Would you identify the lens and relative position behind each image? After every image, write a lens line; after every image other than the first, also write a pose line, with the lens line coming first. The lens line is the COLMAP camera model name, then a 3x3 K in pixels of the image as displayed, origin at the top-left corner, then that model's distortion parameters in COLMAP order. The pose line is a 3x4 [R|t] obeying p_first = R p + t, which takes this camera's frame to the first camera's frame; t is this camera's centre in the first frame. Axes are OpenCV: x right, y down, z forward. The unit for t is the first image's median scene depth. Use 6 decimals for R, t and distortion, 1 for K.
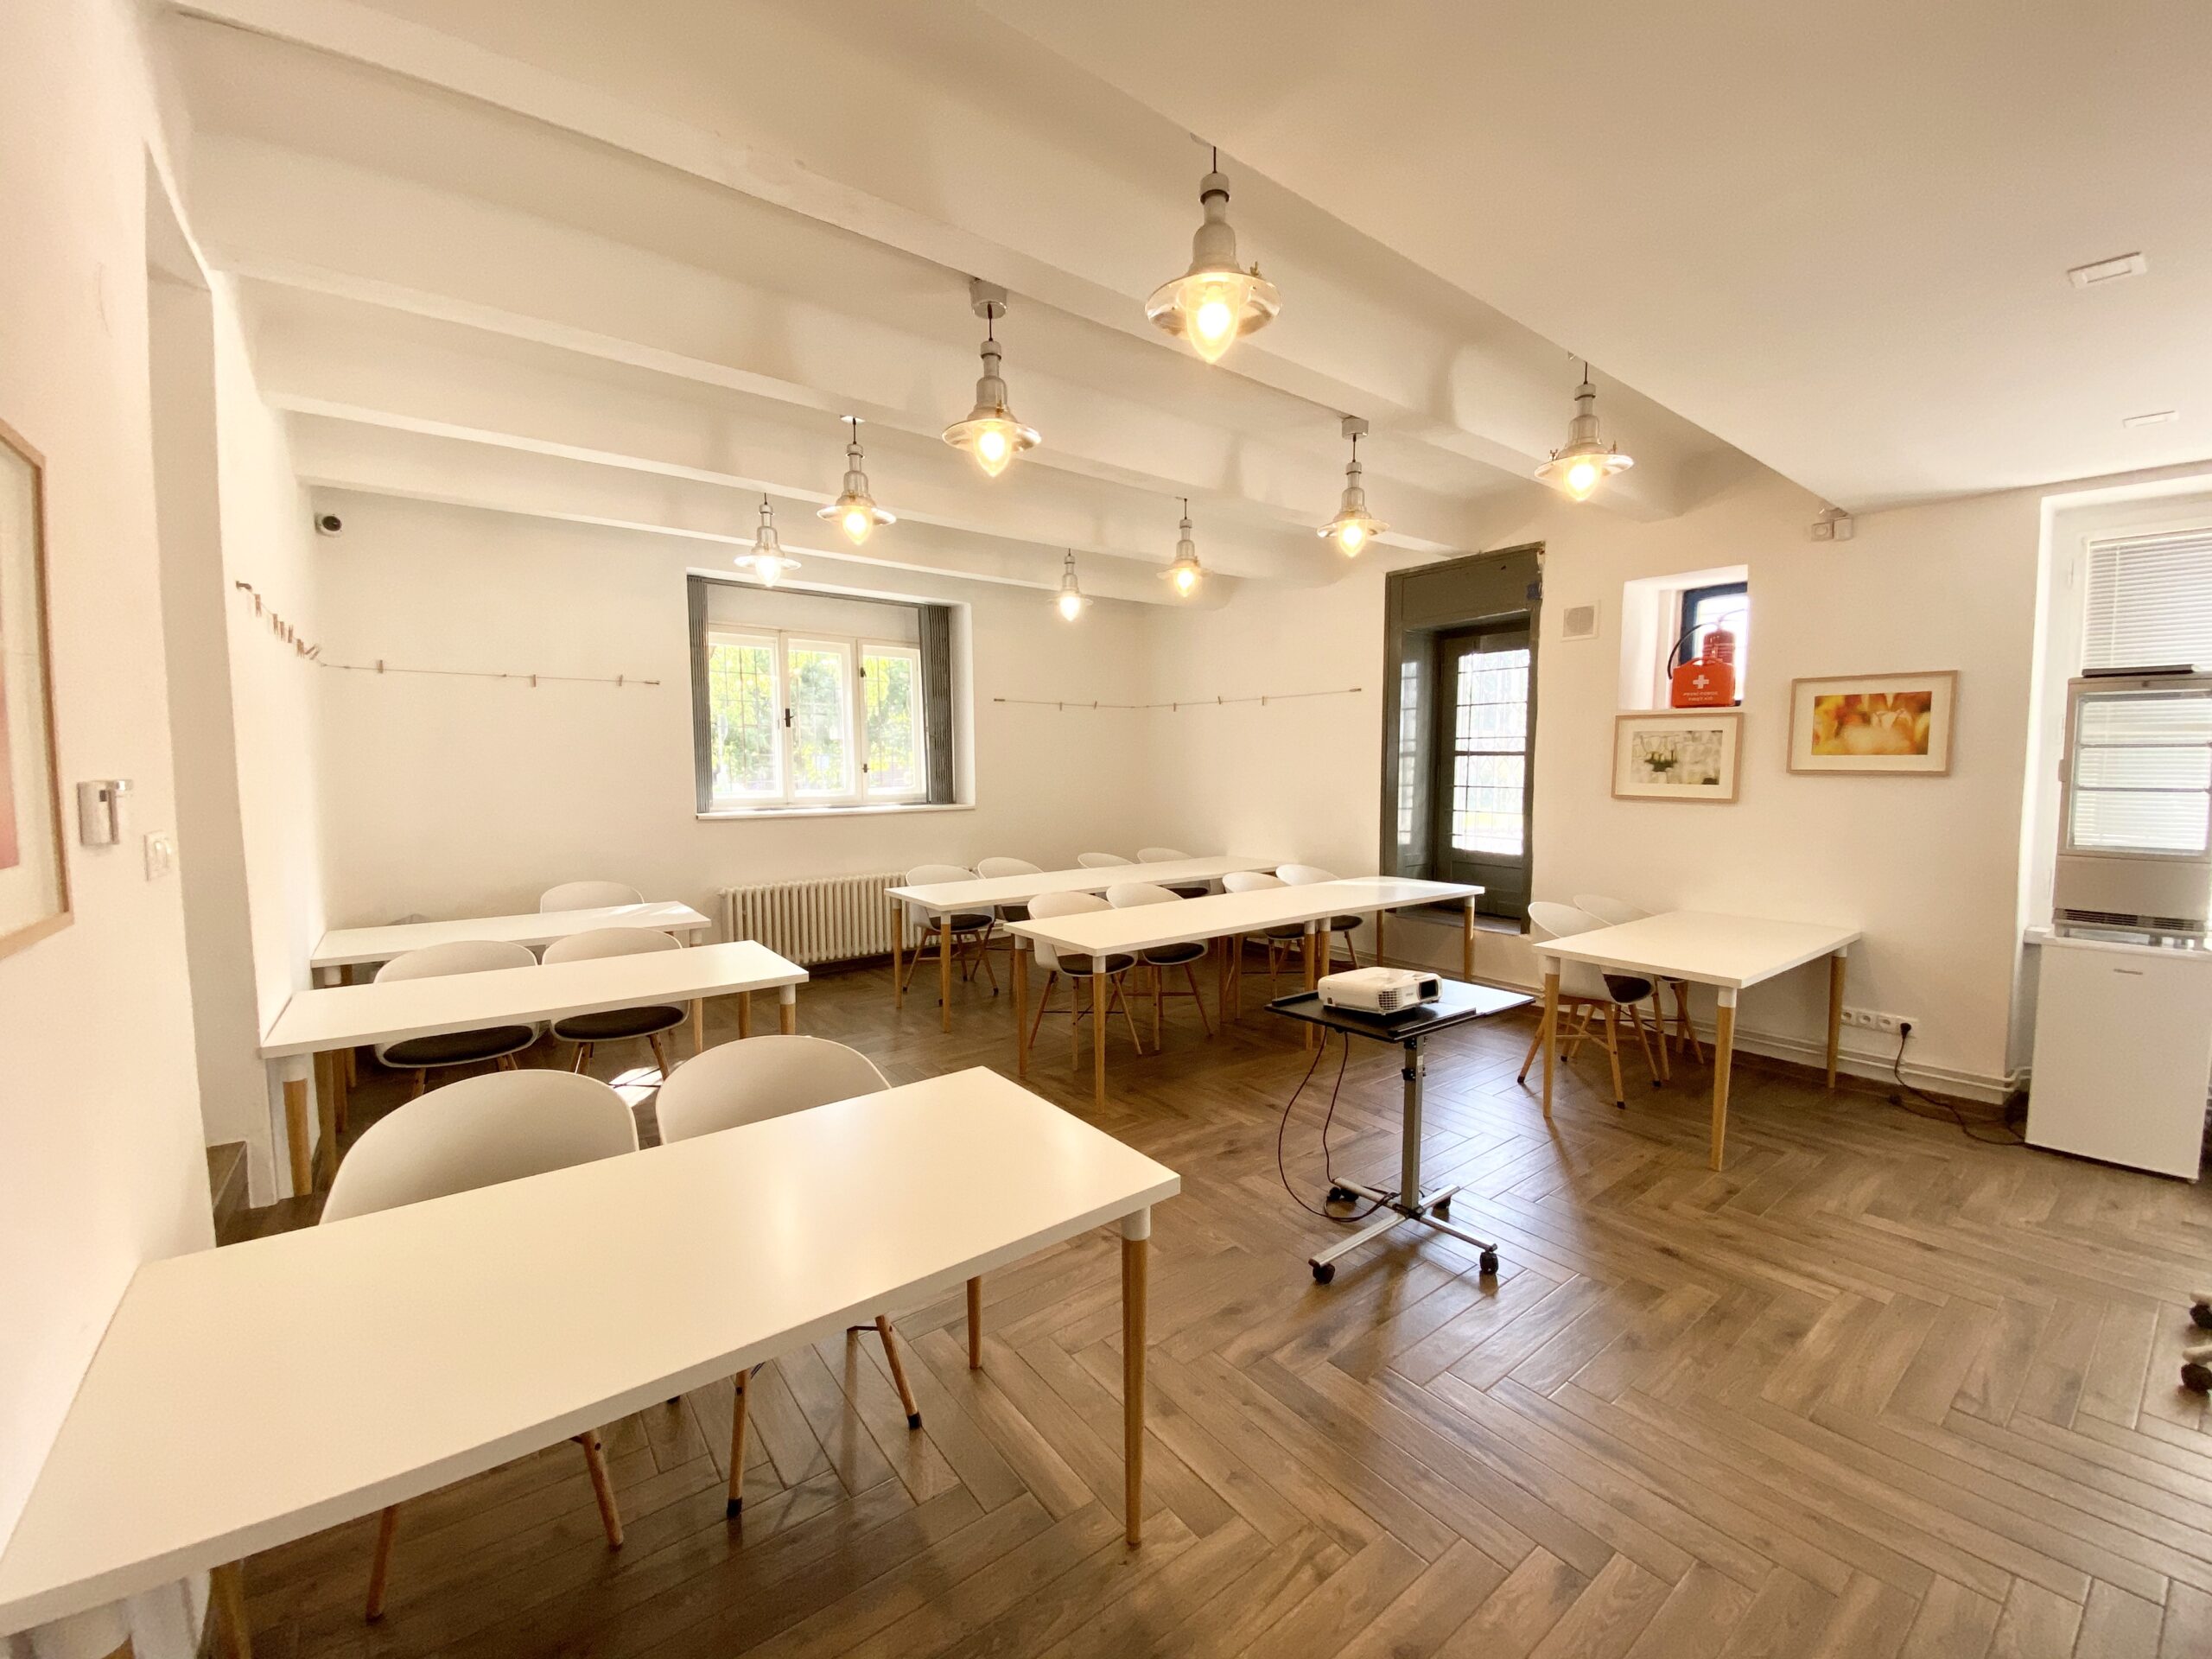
lens RADIAL K [[893.5, 0, 1098.9], [0, 893.5, 835.1], [0, 0, 1]] dist [0.013058, -0.017335]
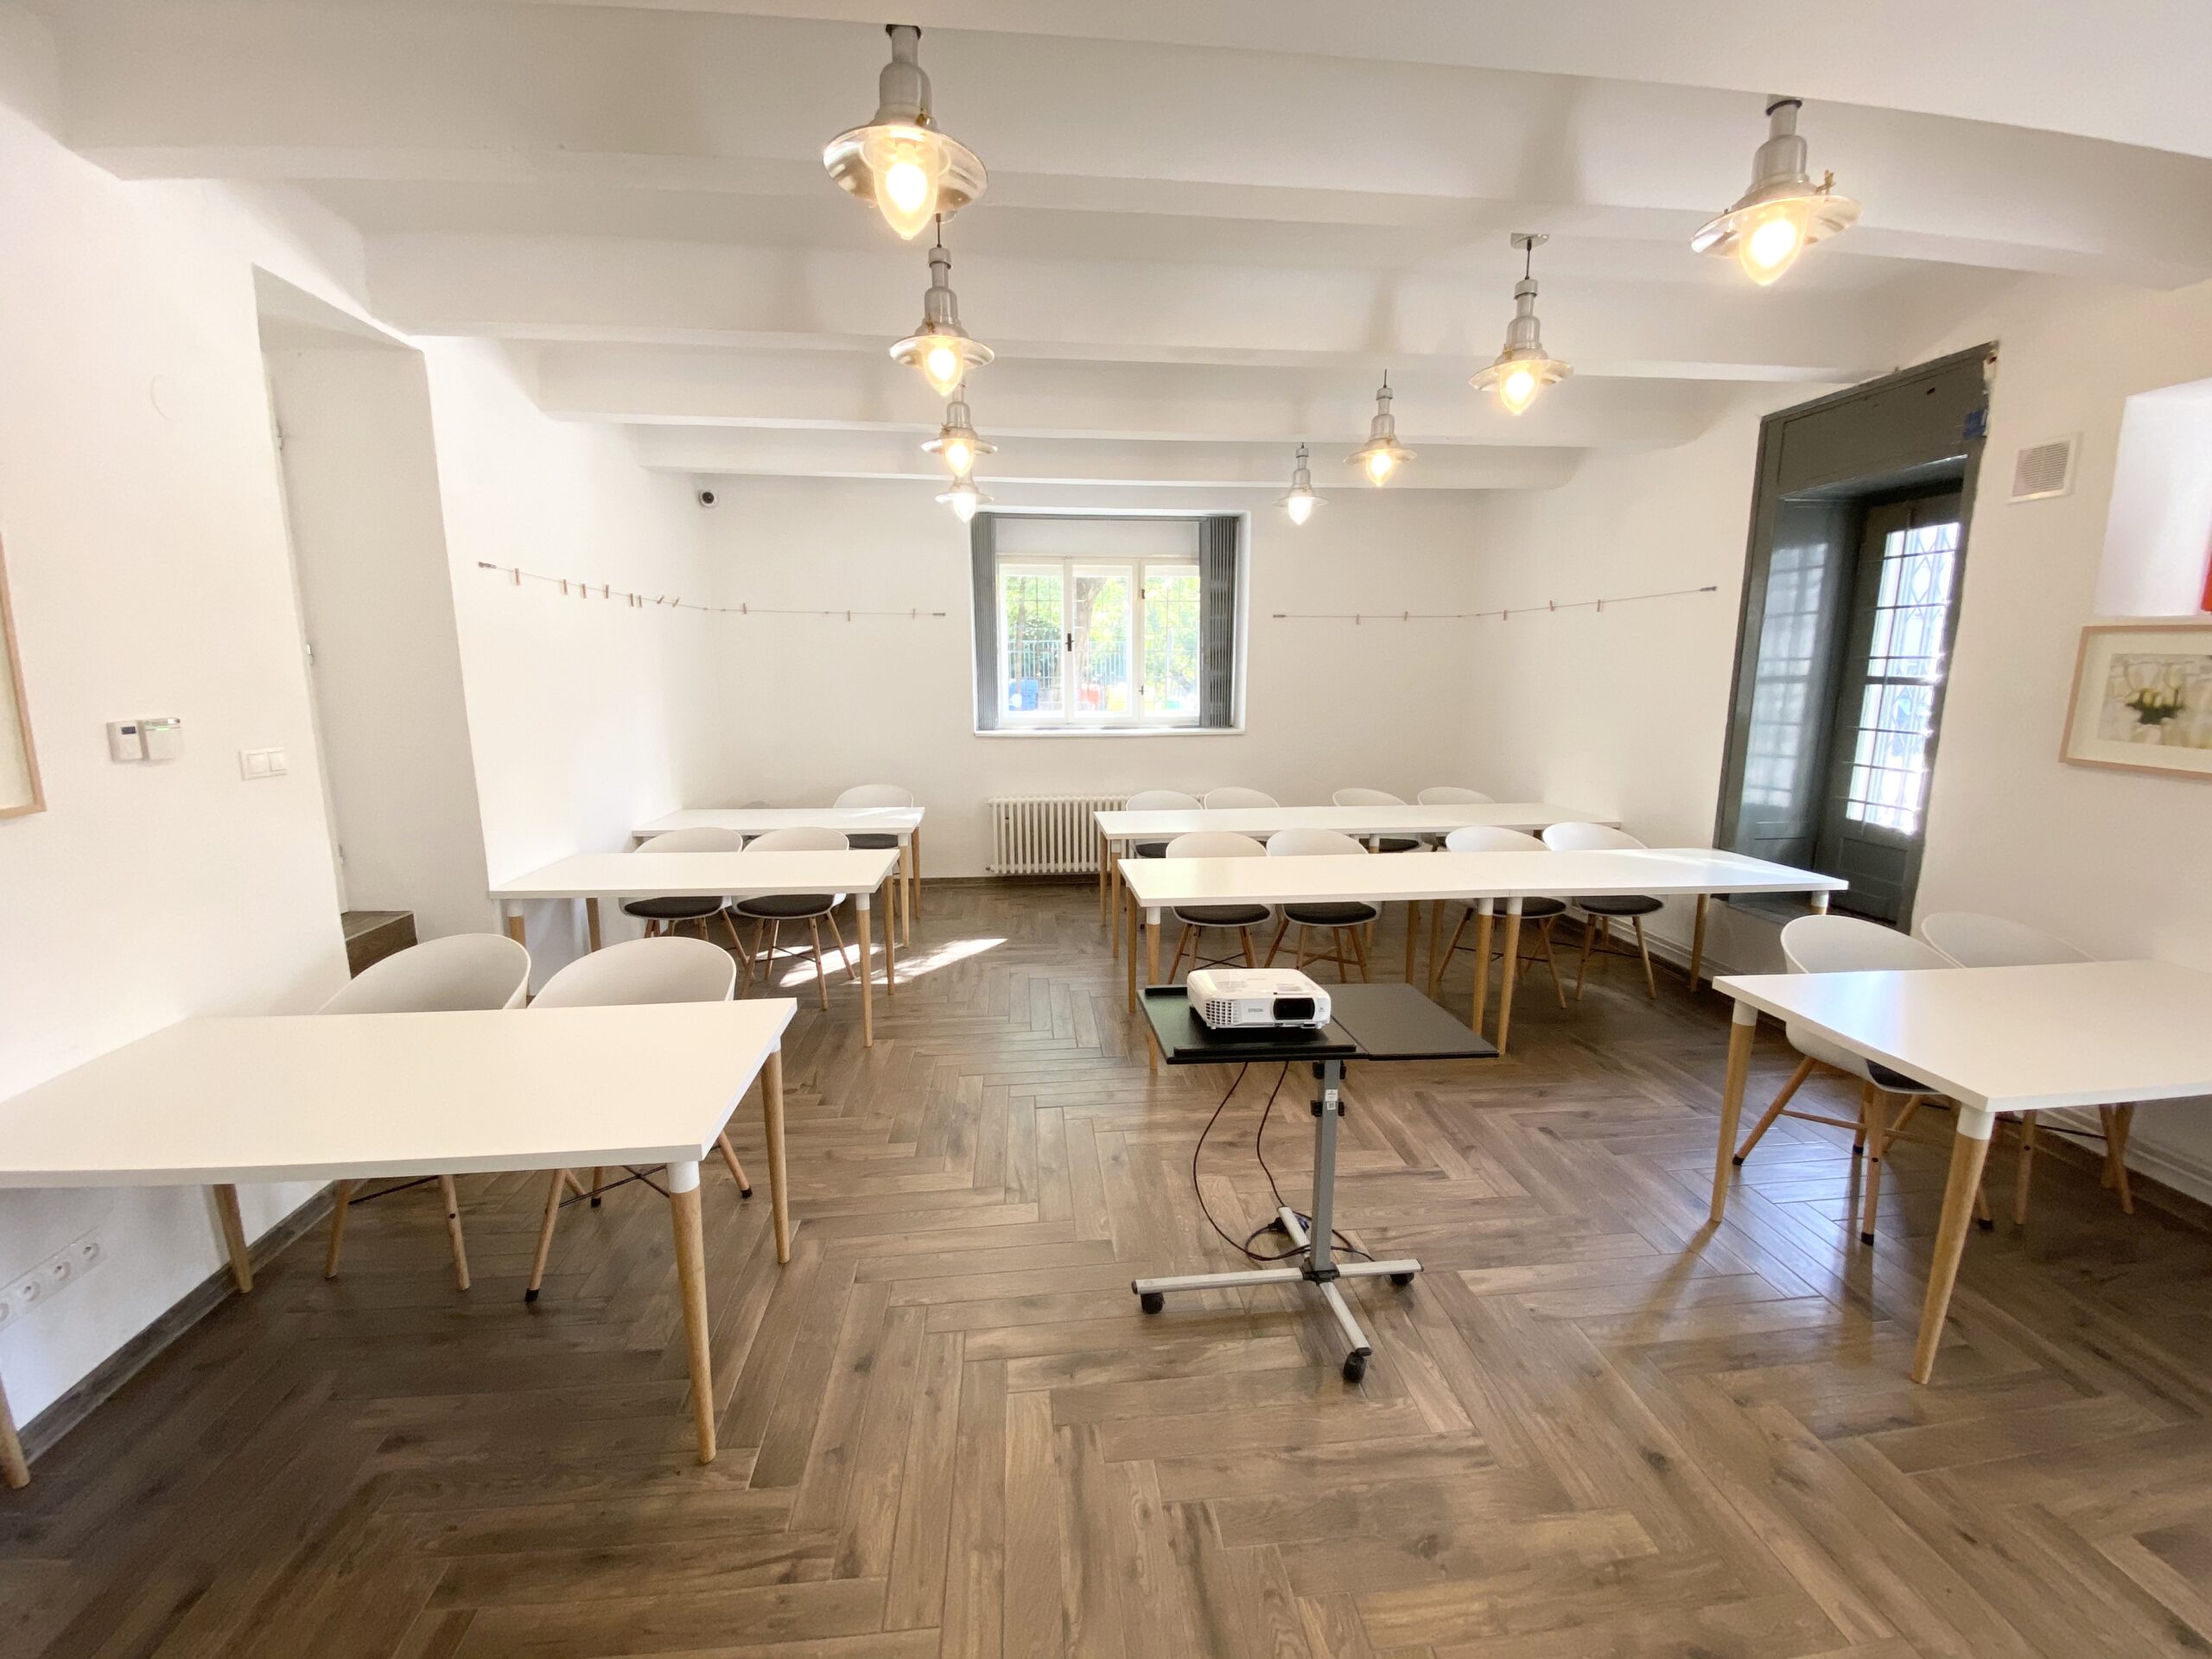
lens RADIAL K [[893.5, 0, 1098.9], [0, 893.5, 835.1], [0, 0, 1]] dist [0.013058, -0.017335]
pose [[0.853368, 0.095914, -0.512409, 0.348370], [-0.044805, 0.992786, 0.111214, -0.032379], [0.519379, -0.071948, 0.851509, 0.150991]]
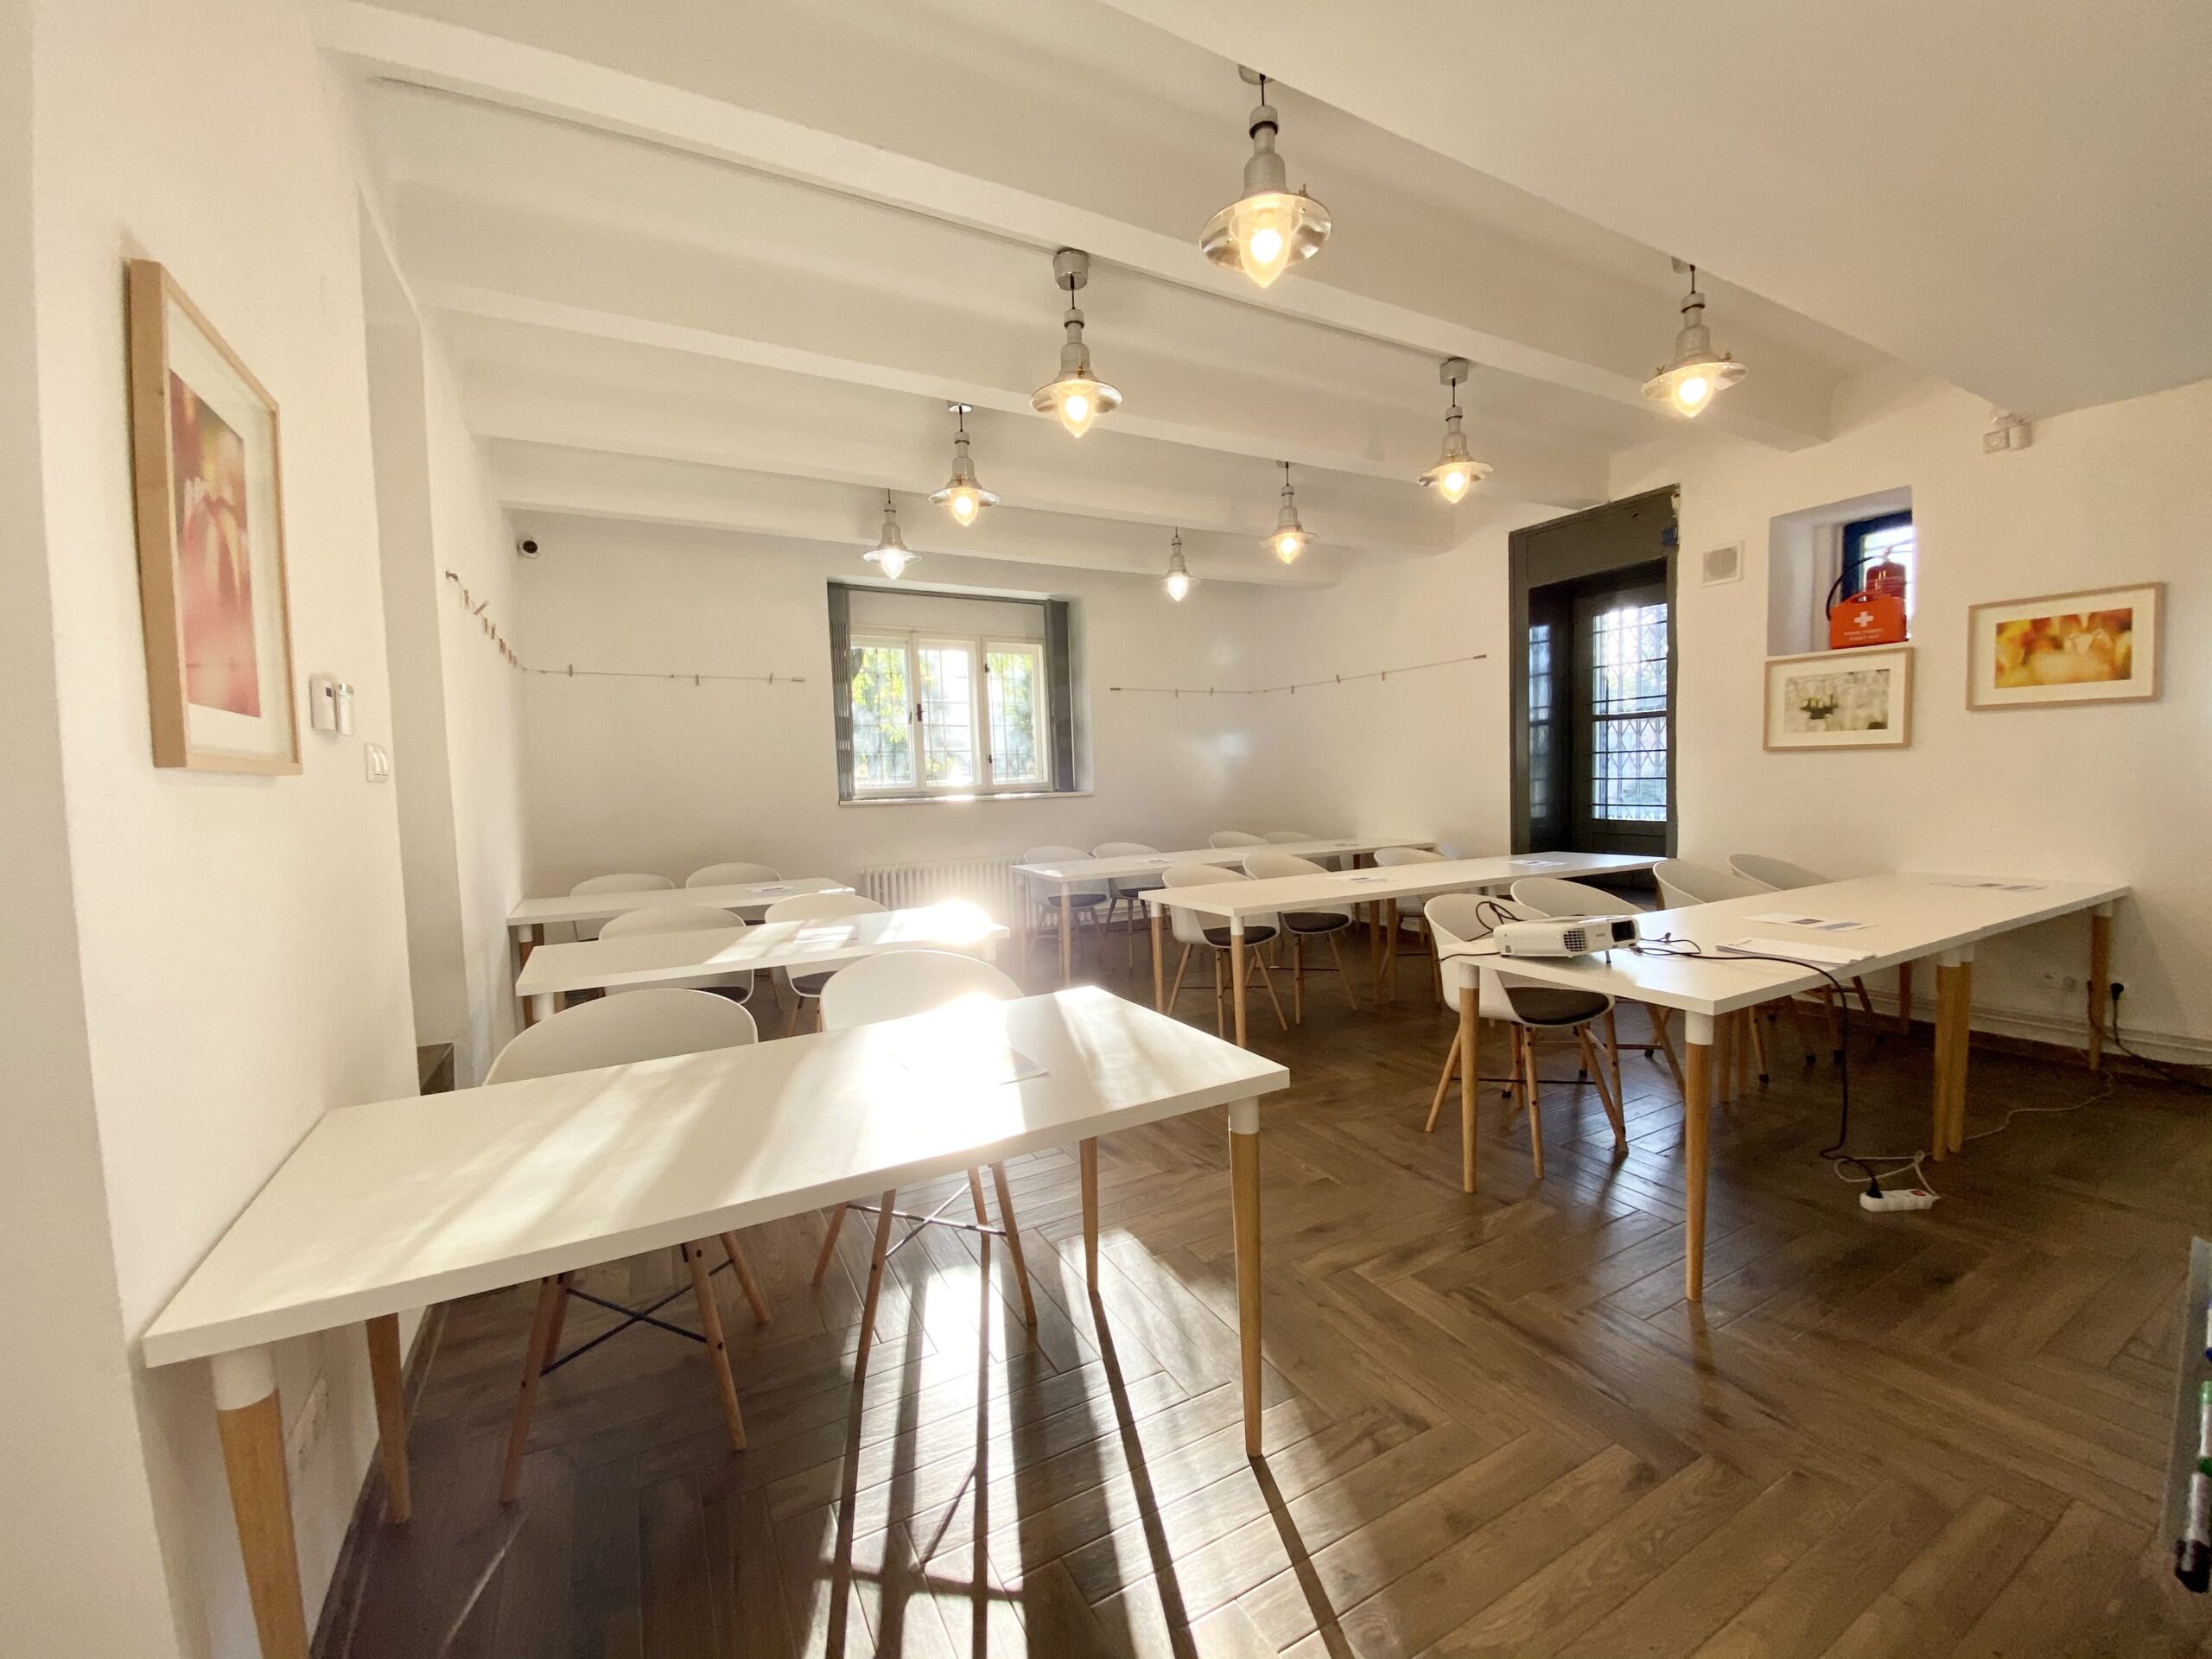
lens RADIAL K [[893.5, 0, 1098.9], [0, 893.5, 835.1], [0, 0, 1]] dist [0.013058, -0.017335]
pose [[0.987543, -0.017776, -0.156340, 0.039800], [0.014742, 0.999680, -0.020540, 0.057739], [0.156655, 0.017979, 0.987490, -0.020141]]
